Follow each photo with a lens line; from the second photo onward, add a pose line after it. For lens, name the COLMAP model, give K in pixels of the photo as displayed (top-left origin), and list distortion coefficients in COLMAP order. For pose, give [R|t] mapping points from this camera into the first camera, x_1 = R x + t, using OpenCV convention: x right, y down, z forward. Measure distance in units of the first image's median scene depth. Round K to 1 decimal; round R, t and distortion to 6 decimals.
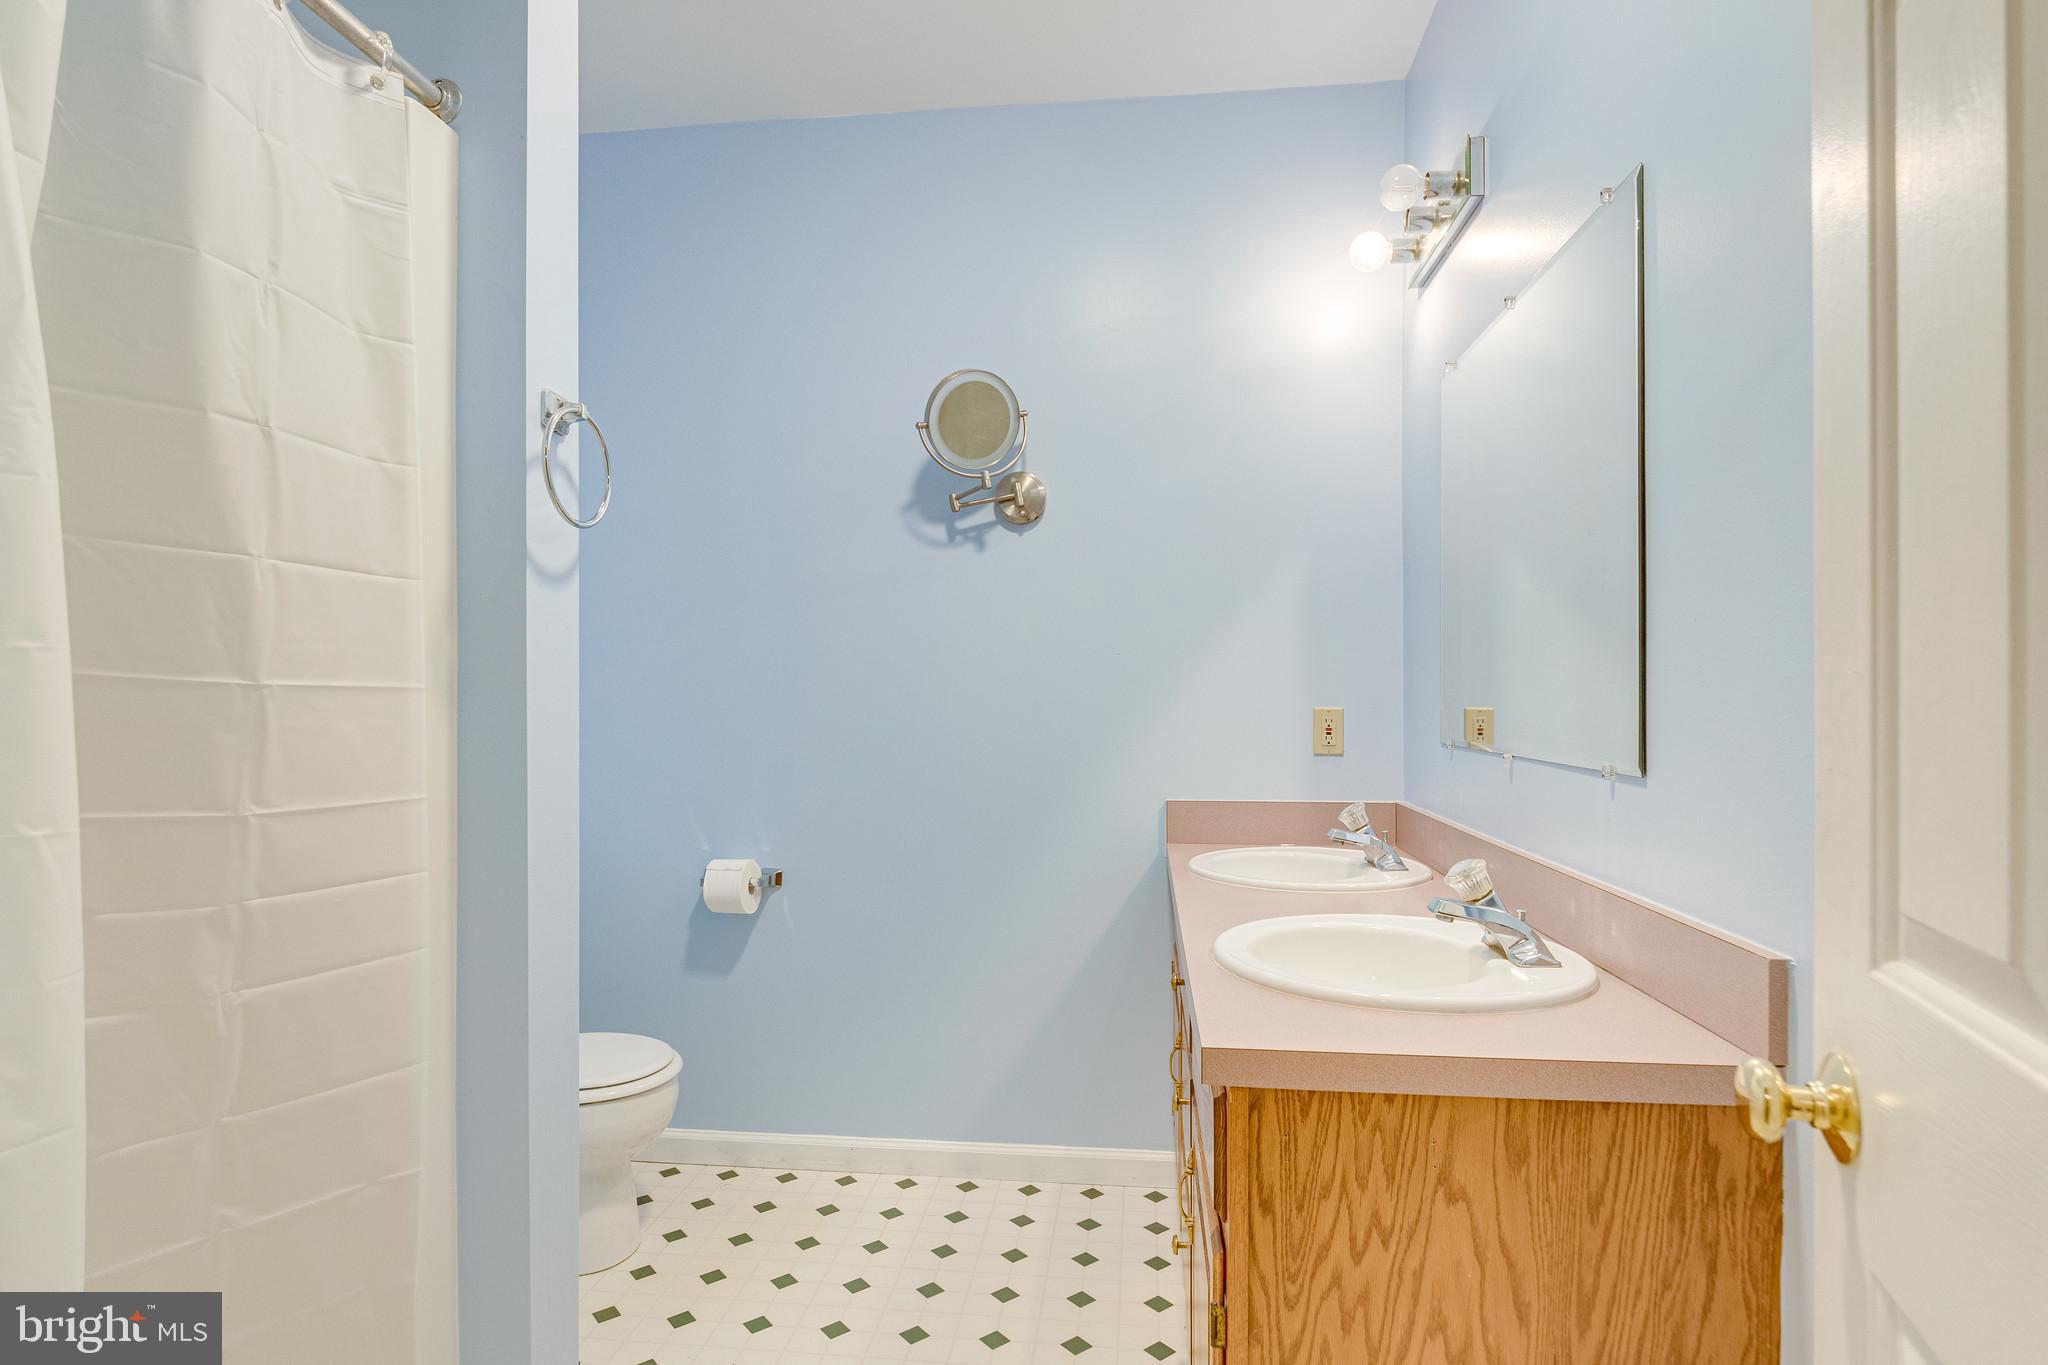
lens RADIAL K [[1025.8, 0, 1032.6], [0, 1025.8, 713.5], [0, 0, 1]] dist [0.000013, -0.000026]
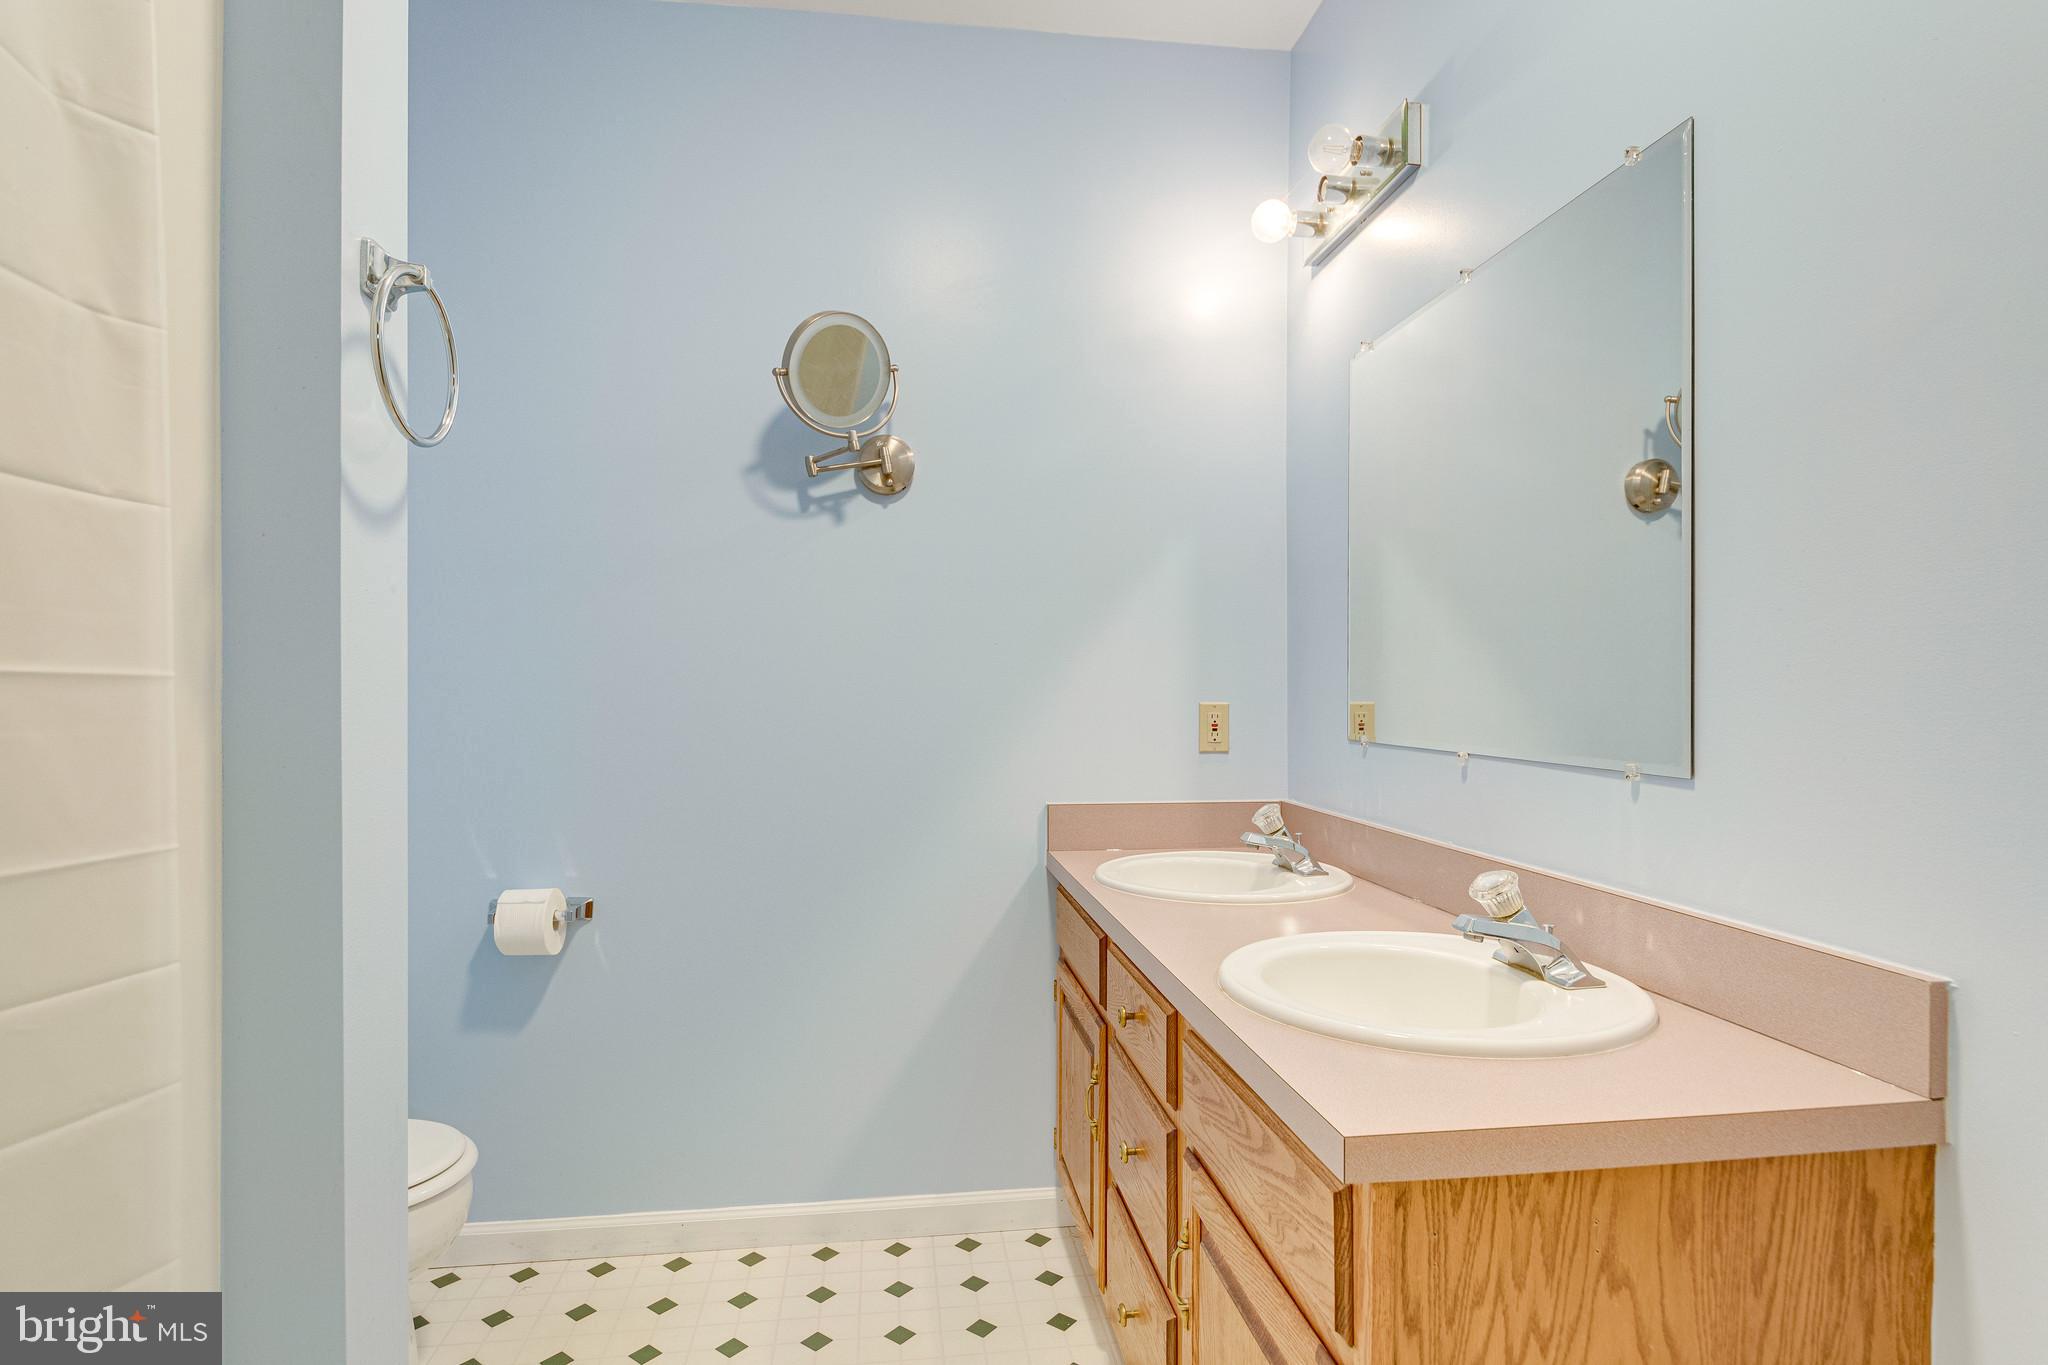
lens RADIAL K [[1024.5, 0, 1020.5], [0, 1024.5, 706.7], [0, 0, 1]] dist [-0.003237, 0.000114]
pose [[0.972484, -0.002366, 0.232959, -0.258337], [0.002463, 0.999997, -0.000123, -0.005376], [-0.232958, 0.000694, 0.972487, 0.292064]]
